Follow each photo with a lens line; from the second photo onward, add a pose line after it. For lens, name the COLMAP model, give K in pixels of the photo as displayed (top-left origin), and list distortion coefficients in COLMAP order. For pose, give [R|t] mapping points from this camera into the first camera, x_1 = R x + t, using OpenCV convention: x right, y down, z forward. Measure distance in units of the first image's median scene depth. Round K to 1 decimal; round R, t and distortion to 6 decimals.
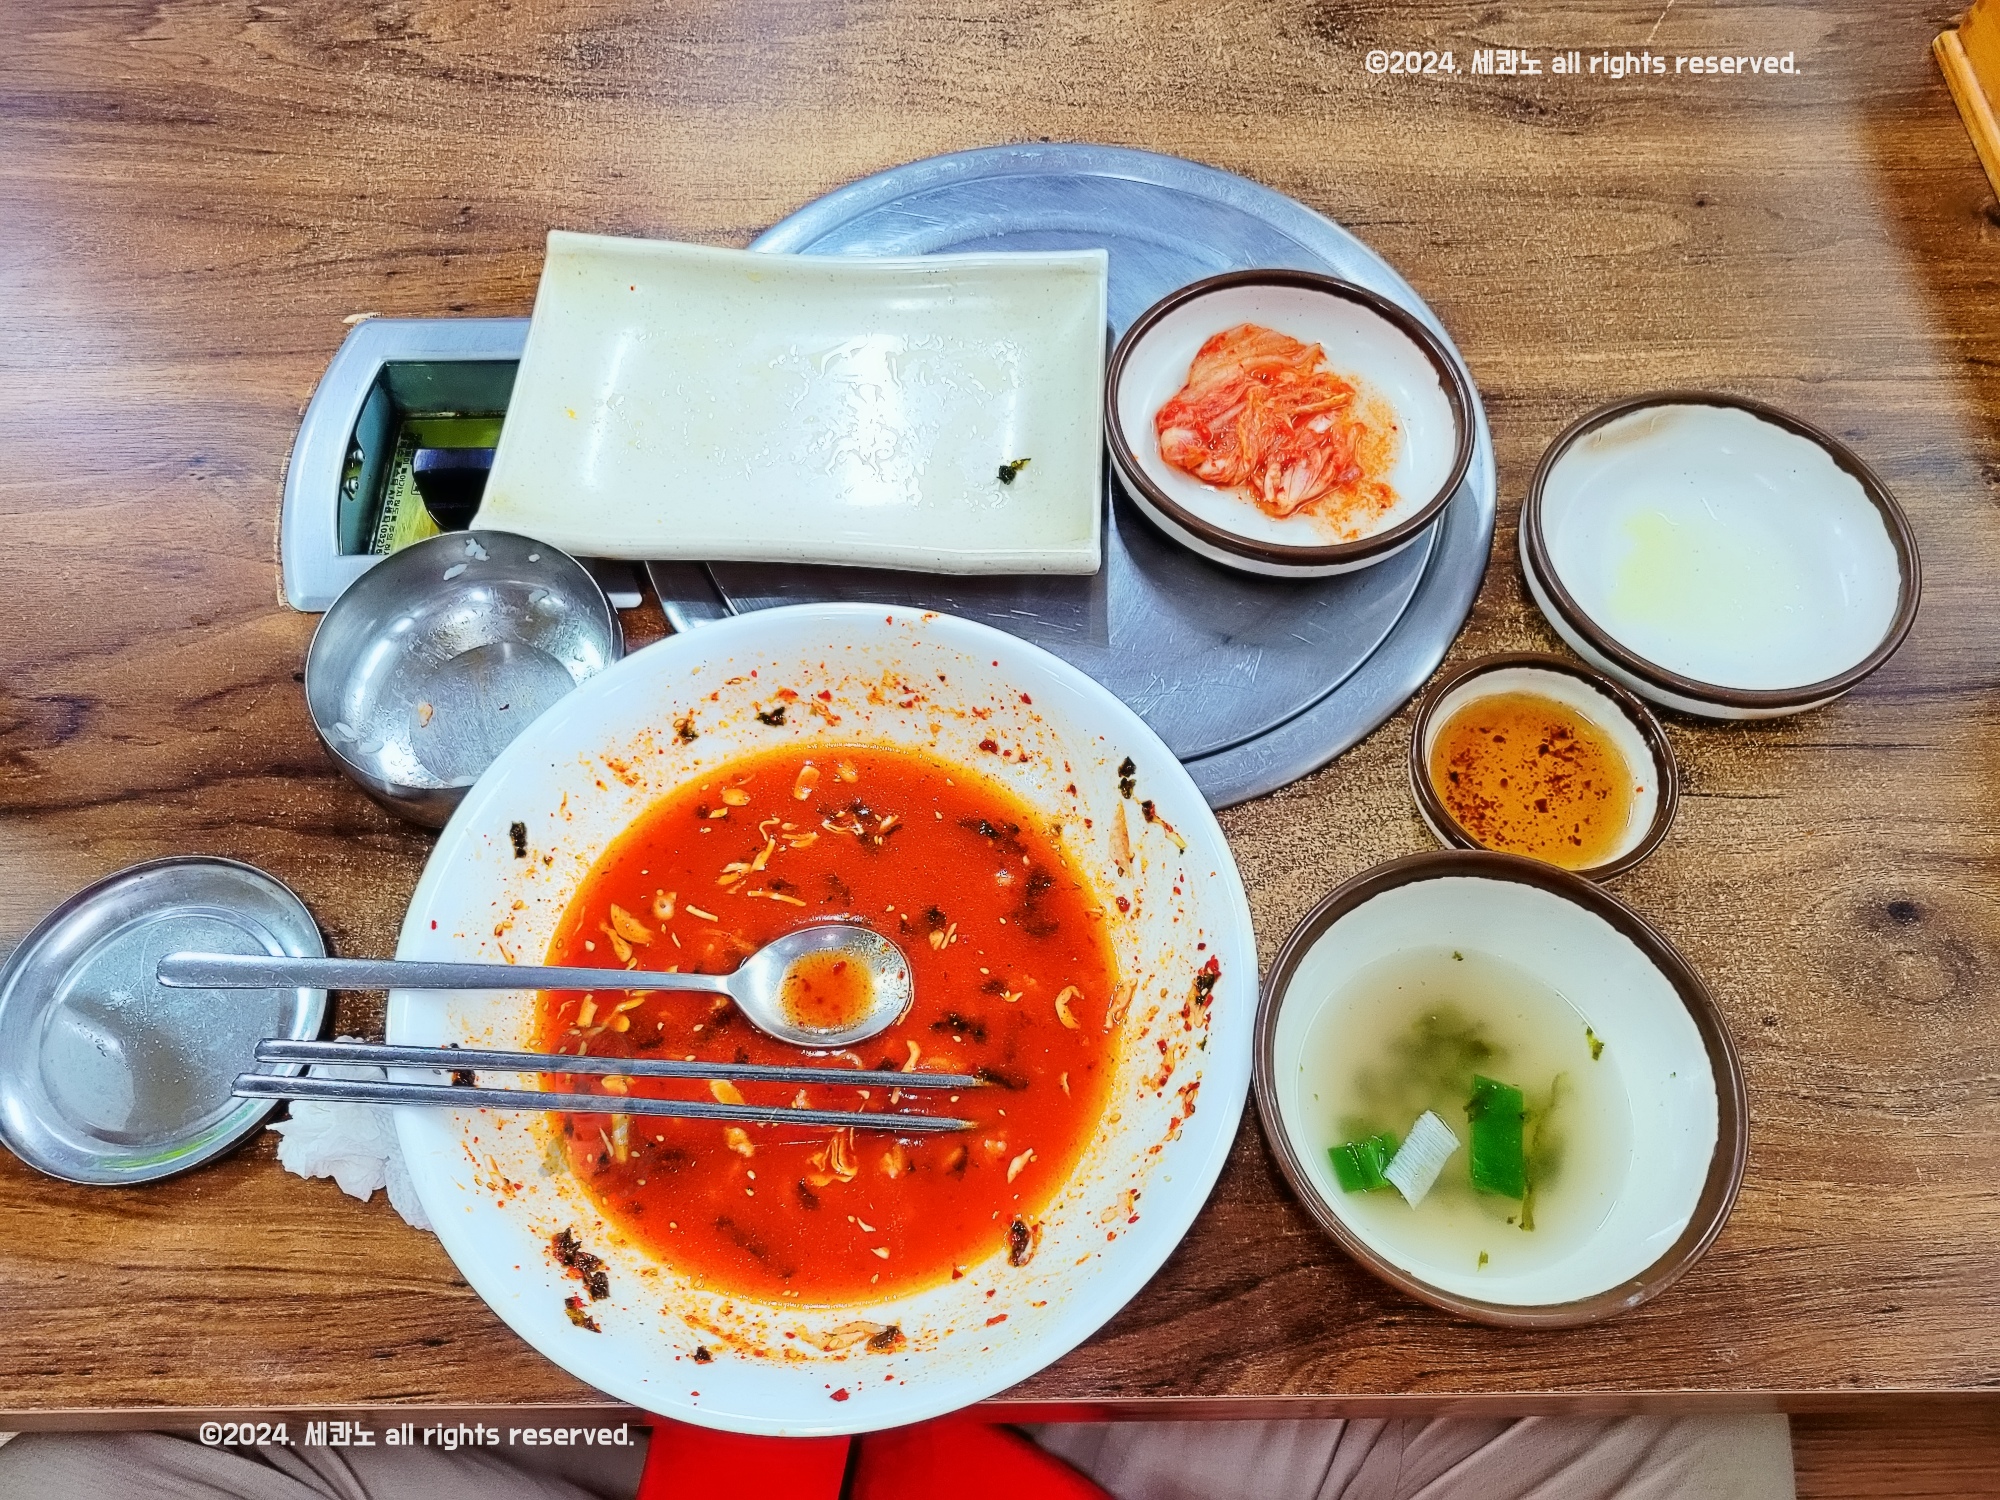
lens RADIAL K [[1549.0, 0, 979.6], [0, 1549.0, 744.9], [0, 0, 1]] dist [-0.007393, 0.014351]
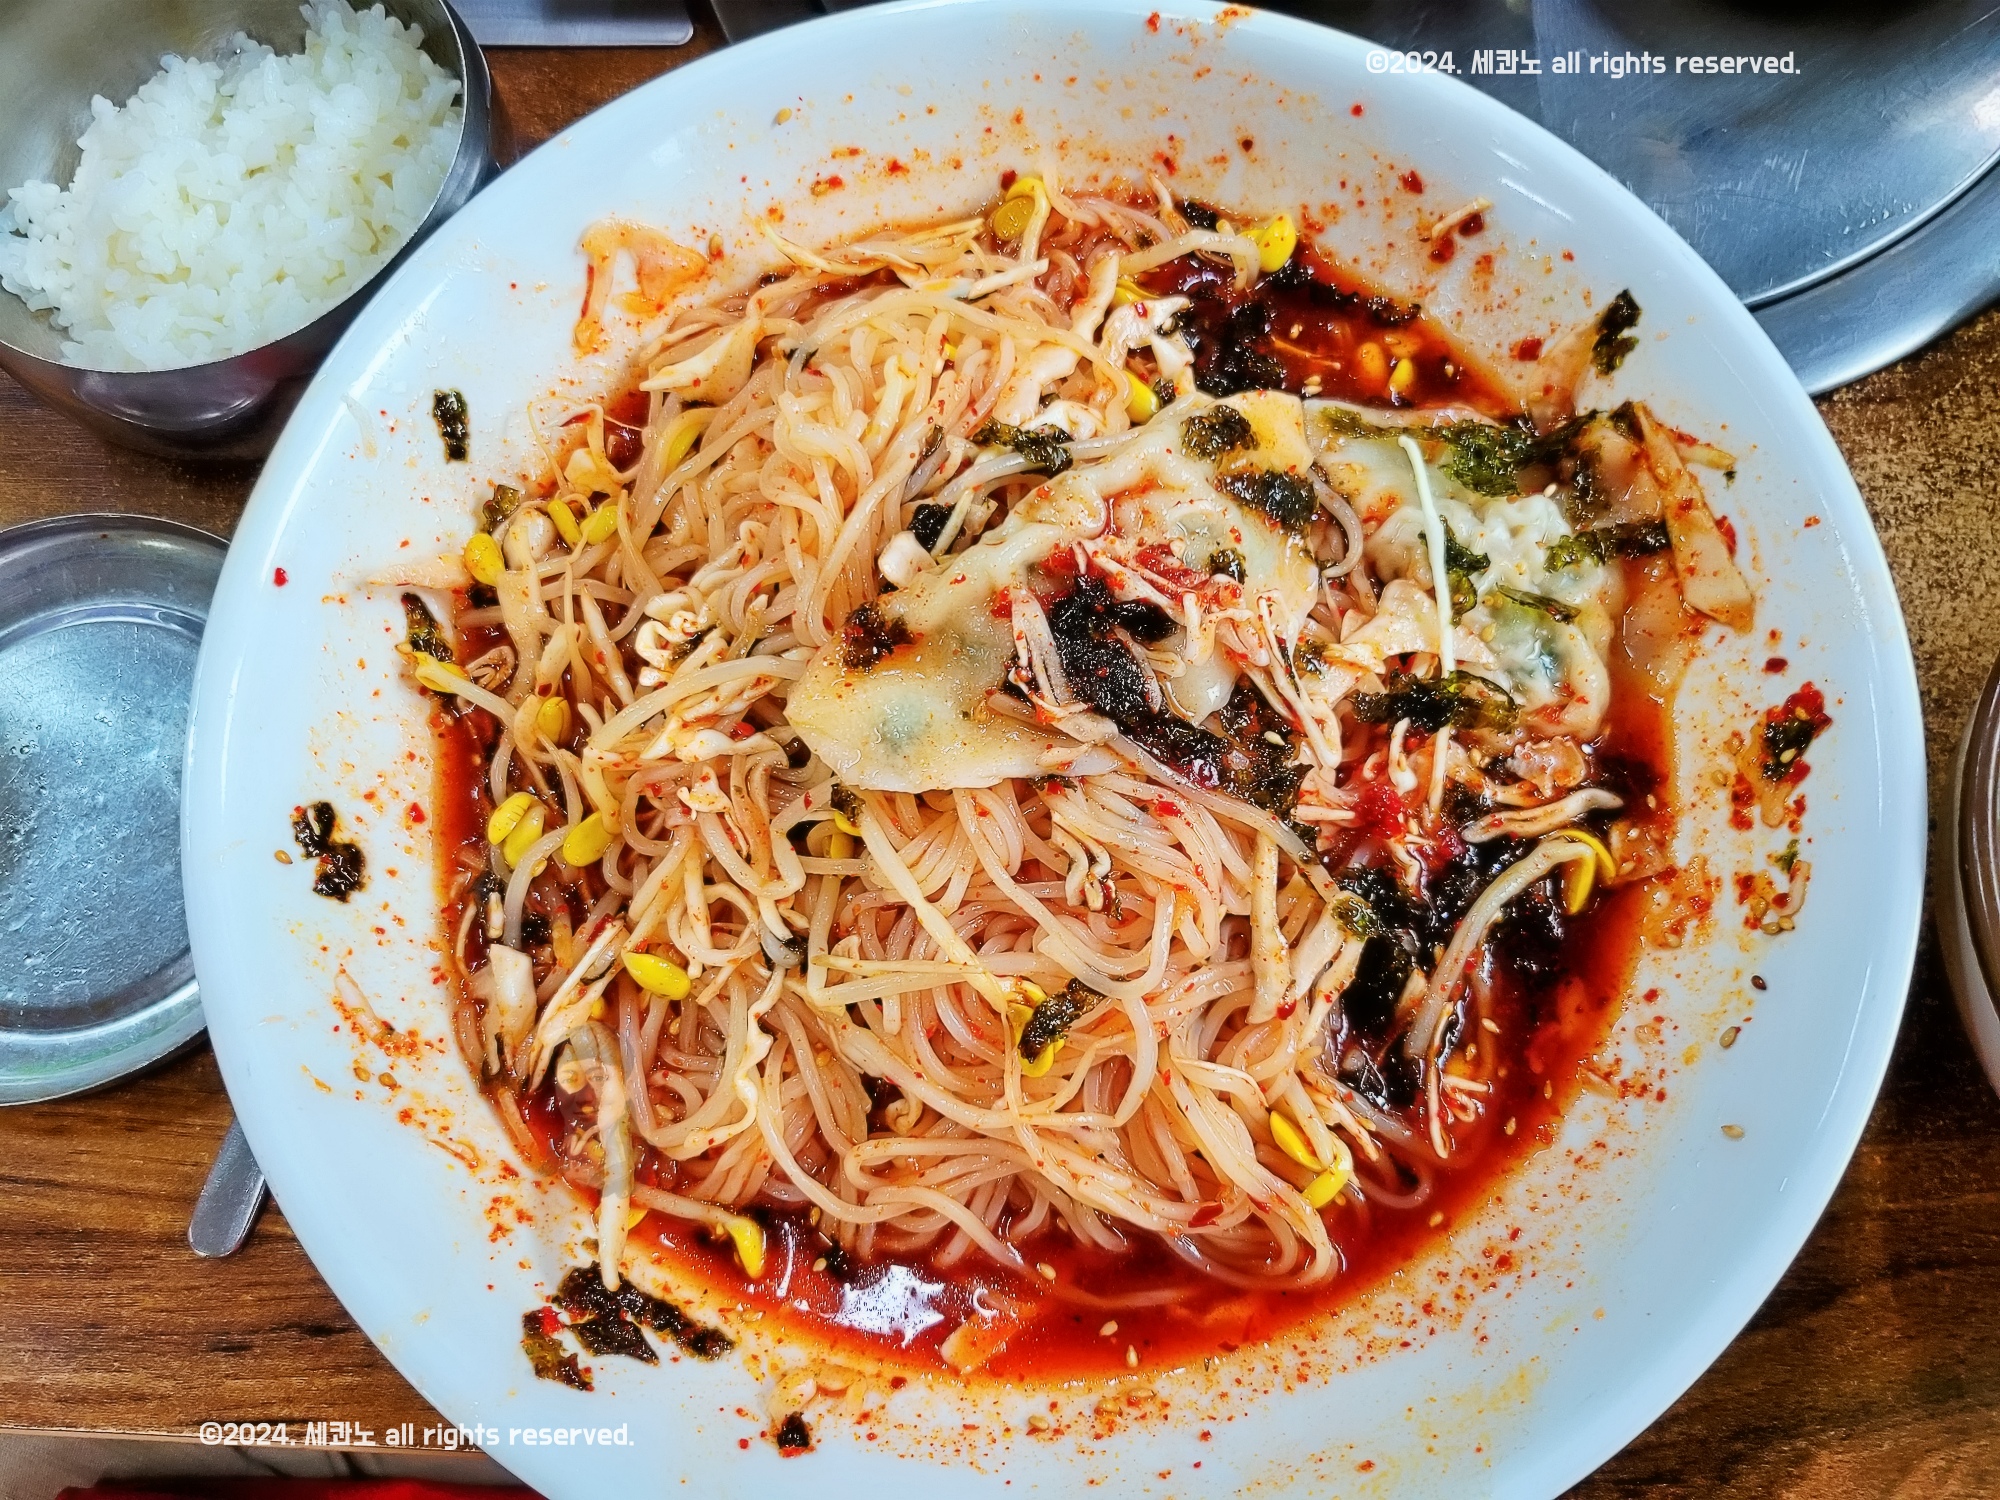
lens RADIAL K [[1542.2, 0, 983.5], [0, 1542.2, 745.1], [0, 0, 1]] dist [-0.011769, 0.009026]
pose [[0.998266, 0.033384, -0.048483, -0.093141], [-0.024194, 0.983535, 0.179090, 0.073953], [0.053664, -0.177606, 0.982637, 0.500359]]
